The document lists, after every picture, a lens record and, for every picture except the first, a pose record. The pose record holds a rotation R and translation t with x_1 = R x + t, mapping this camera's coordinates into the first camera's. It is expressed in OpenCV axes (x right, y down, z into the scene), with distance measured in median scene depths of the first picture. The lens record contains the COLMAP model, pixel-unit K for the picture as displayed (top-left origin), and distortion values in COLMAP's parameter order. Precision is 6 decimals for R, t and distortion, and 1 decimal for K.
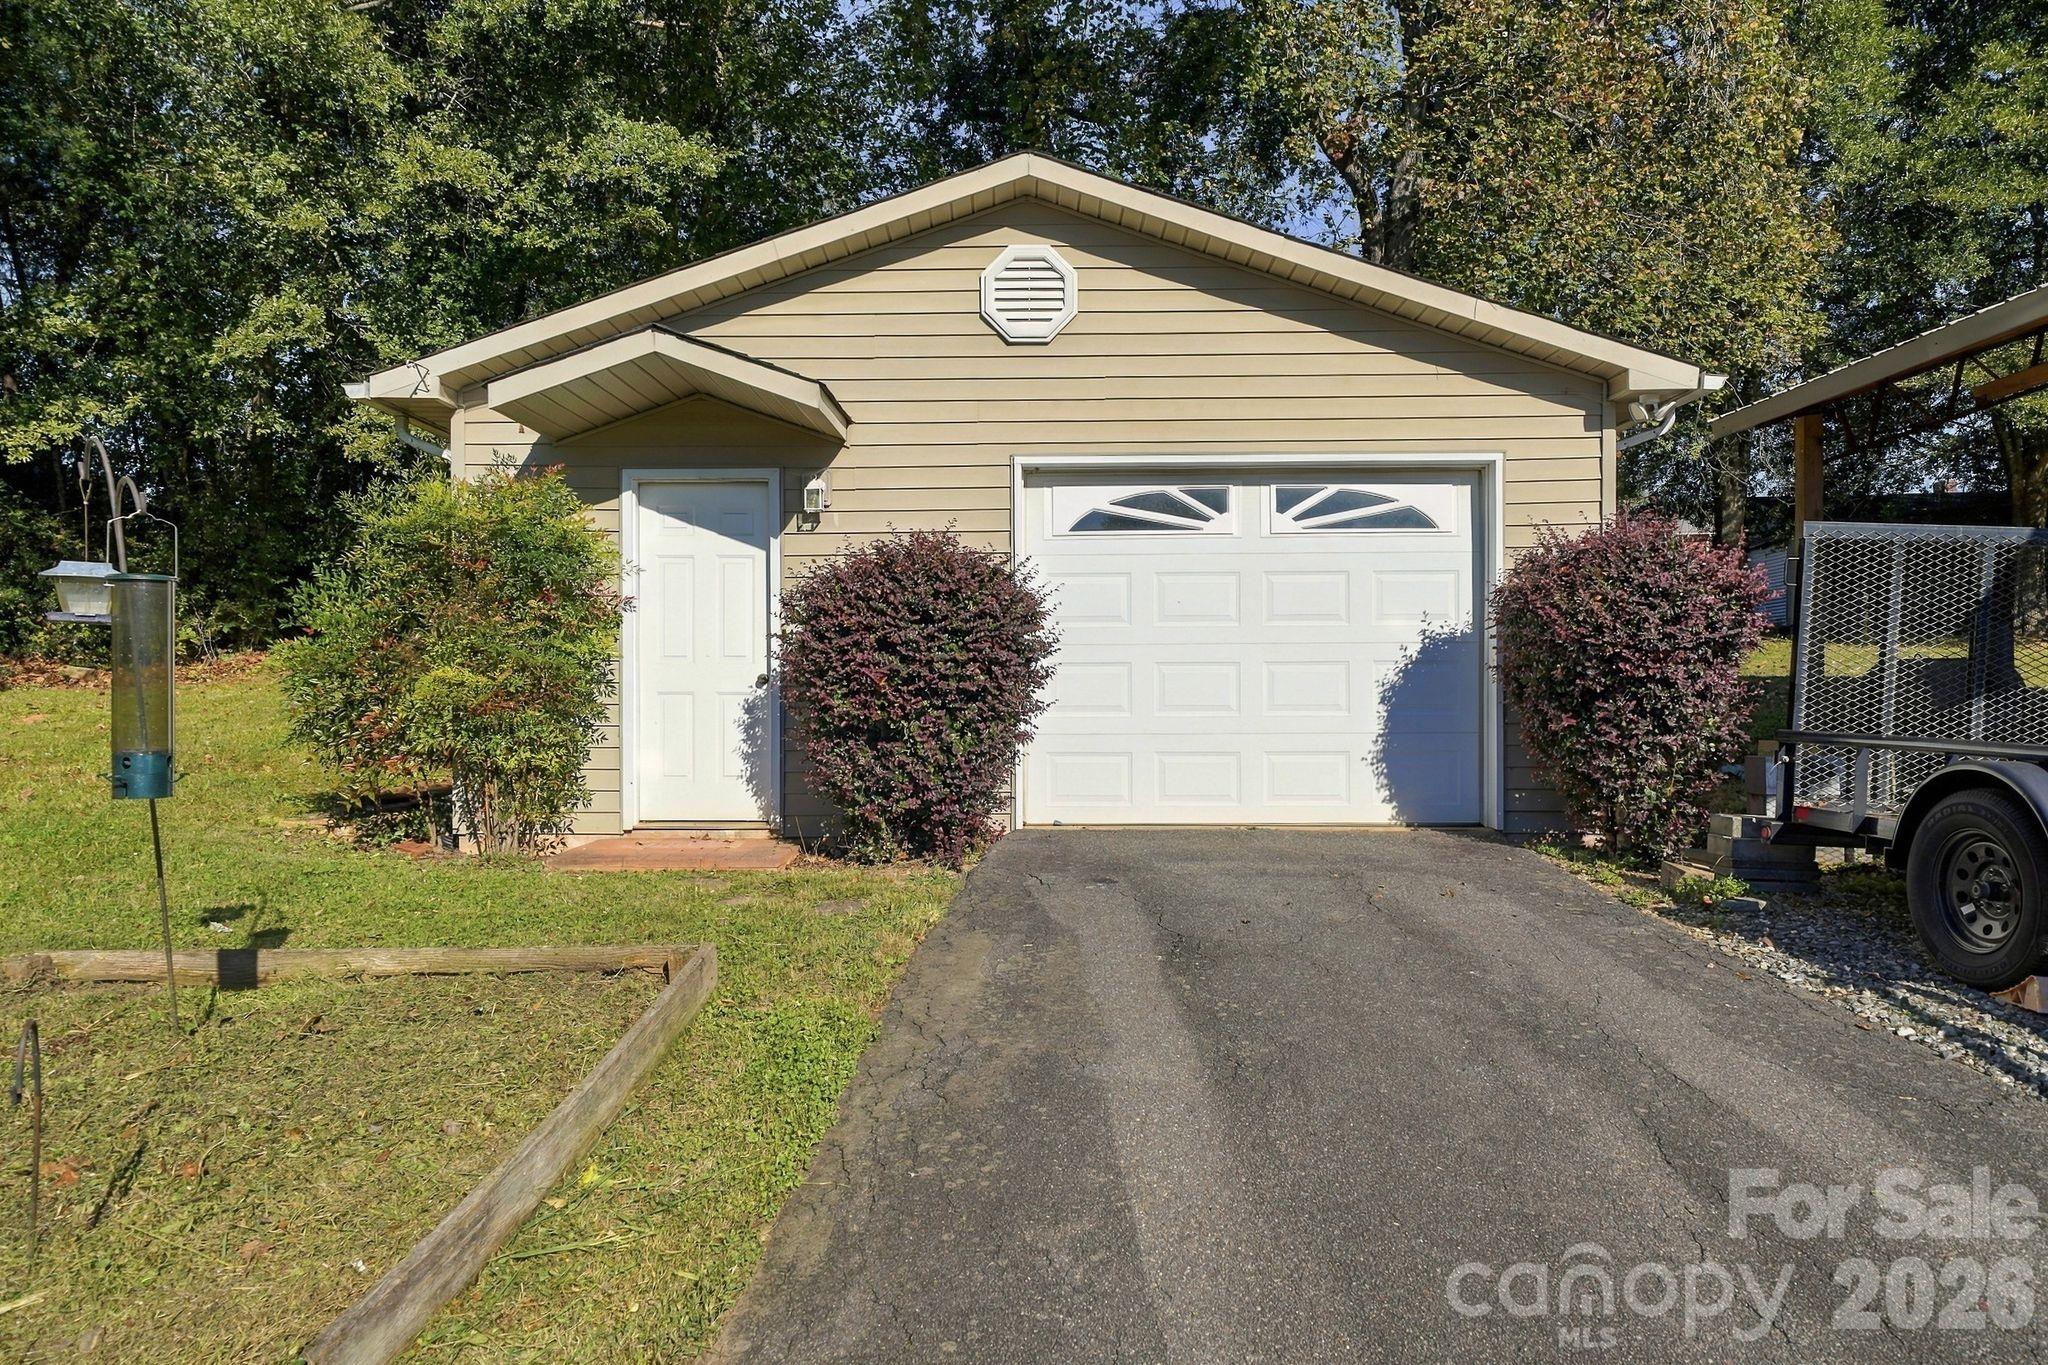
lens RADIAL K [[1291.8, 0, 1024.0], [0, 1291.8, 682.5], [0, 0, 1]] dist [-0.002431, 0.000402]
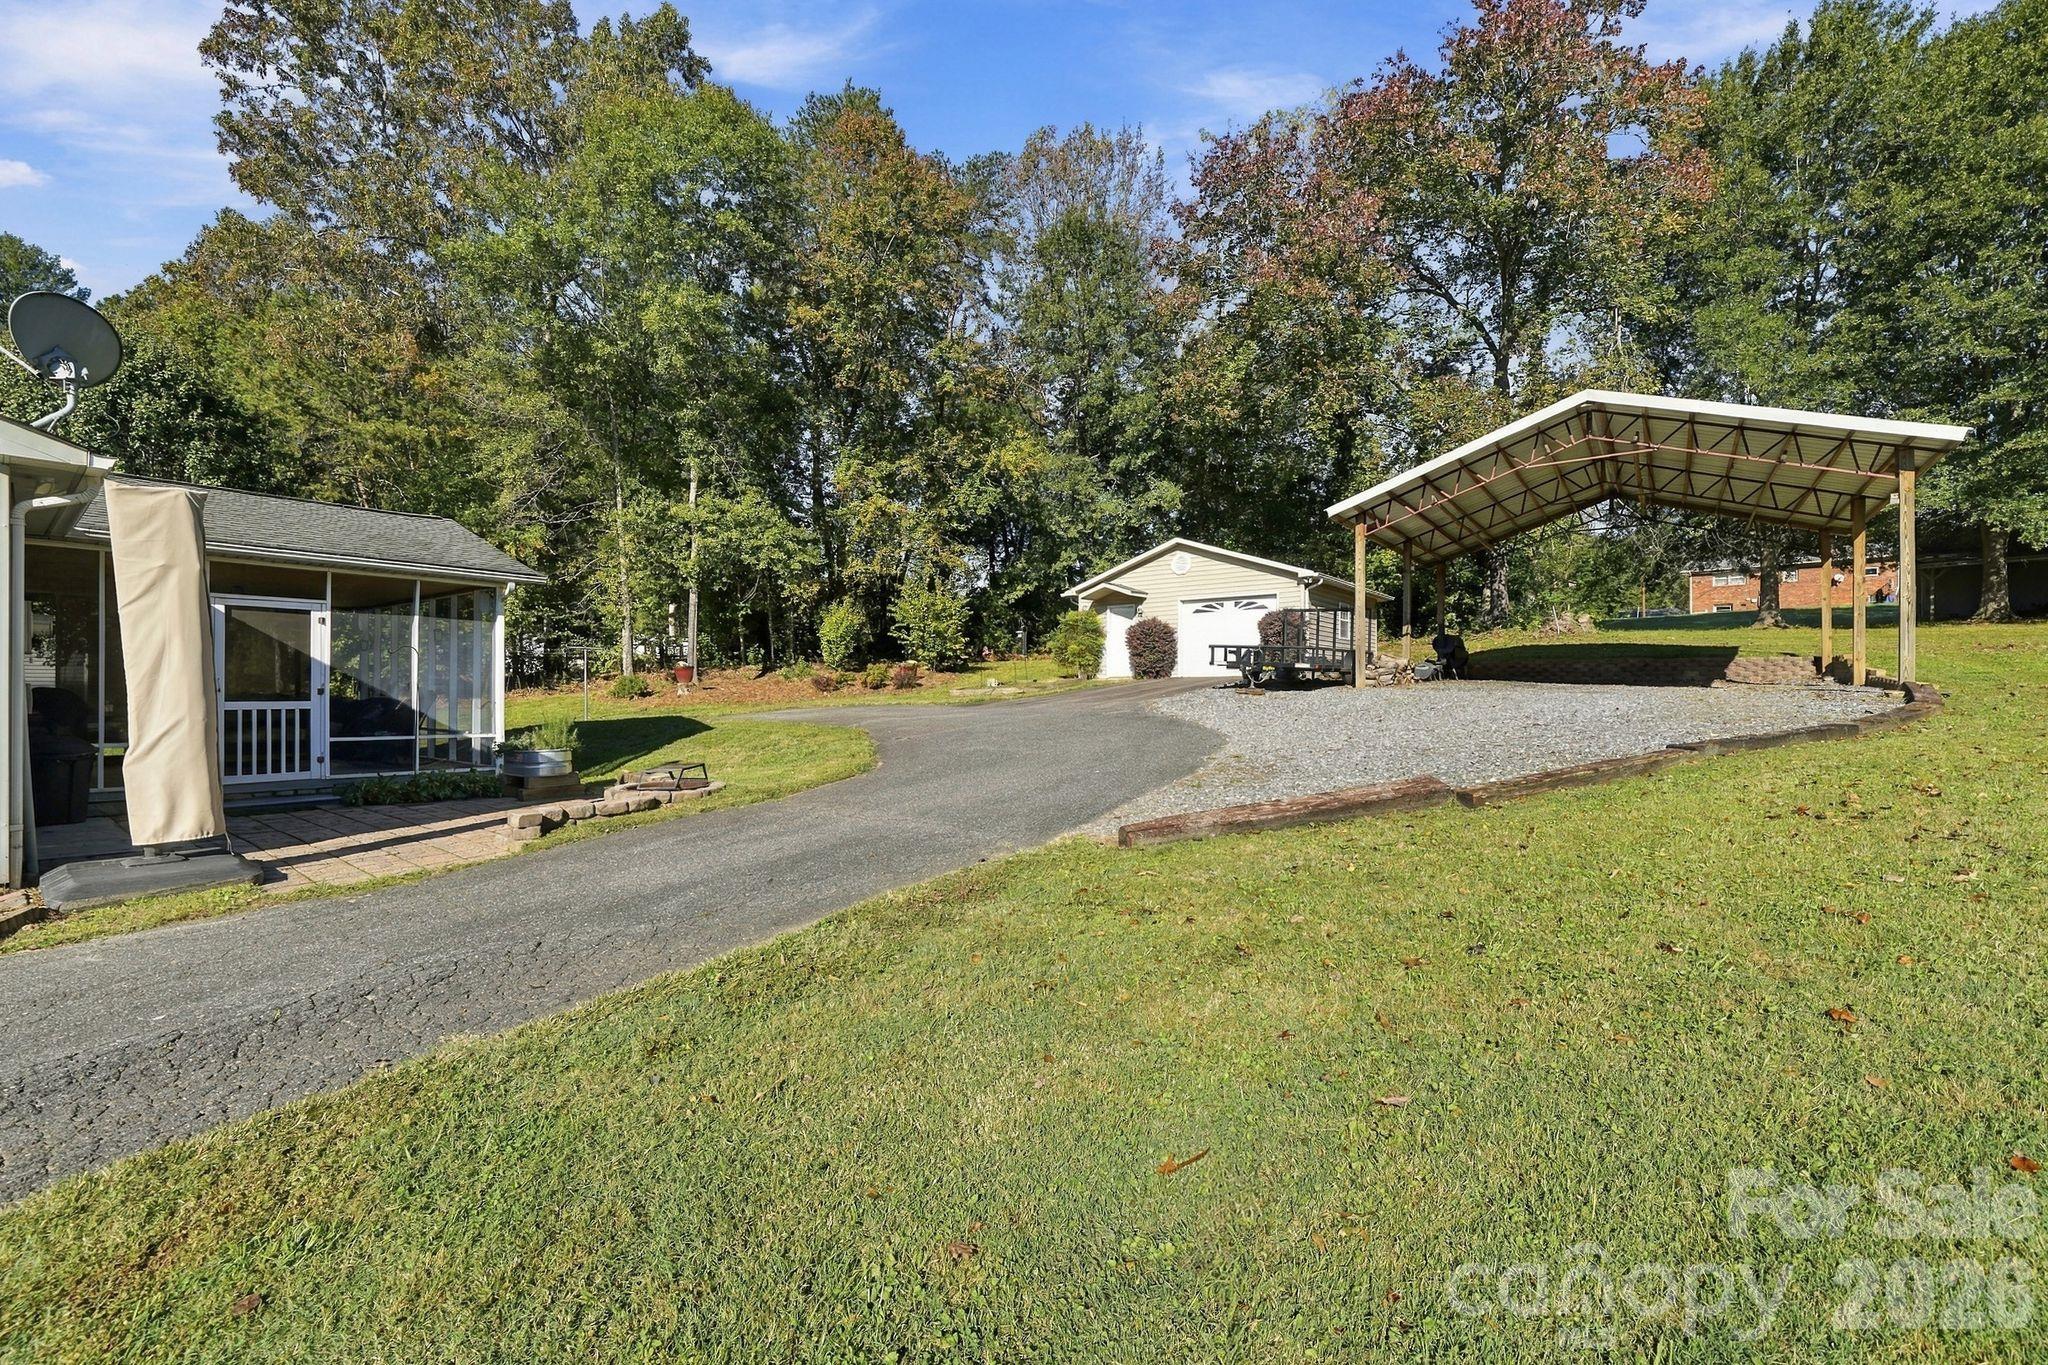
lens RADIAL K [[837.3, 0, 1018.2], [0, 837.3, 685.1], [0, 0, 1]] dist [0.000107, 0.000217]
pose [[0.794004, 0.001452, -0.607911, 1.404697], [0.000348, 0.999996, 0.002843, 0.134542], [0.607913, -0.002469, 0.794000, -1.811622]]
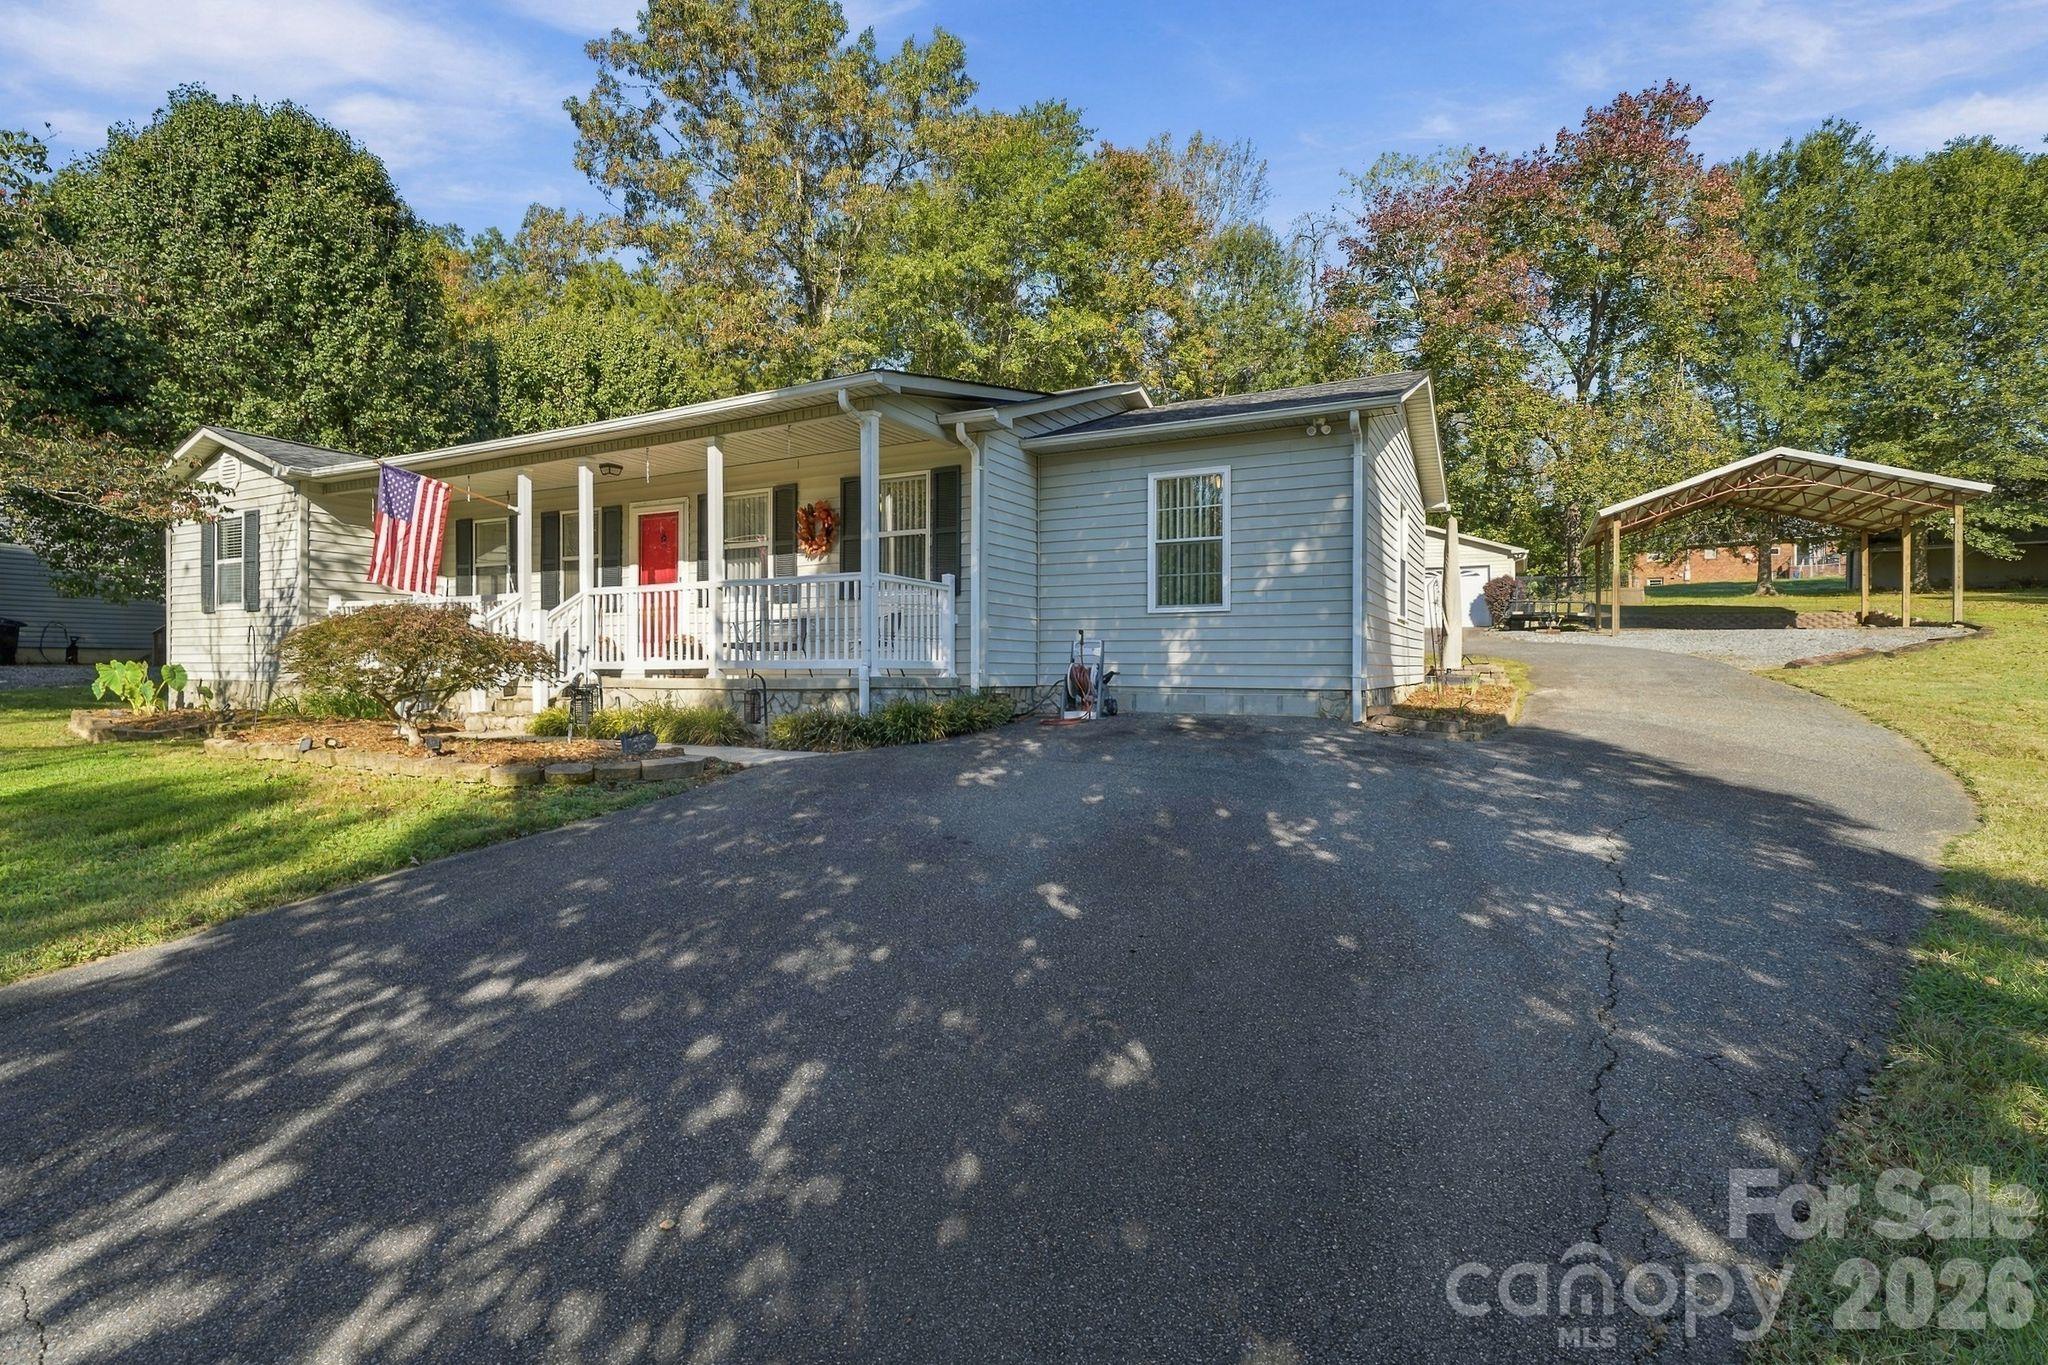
lens RADIAL K [[943.8, 0, 1024.0], [0, 943.8, 682.5], [0, 0, 1]] dist [-0.000074, -0.000514]
pose [[0.886441, 0.008665, -0.462760, 0.477010], [0.002759, 0.999708, 0.024004, 0.254647], [0.462833, -0.022555, 0.886158, -3.823589]]
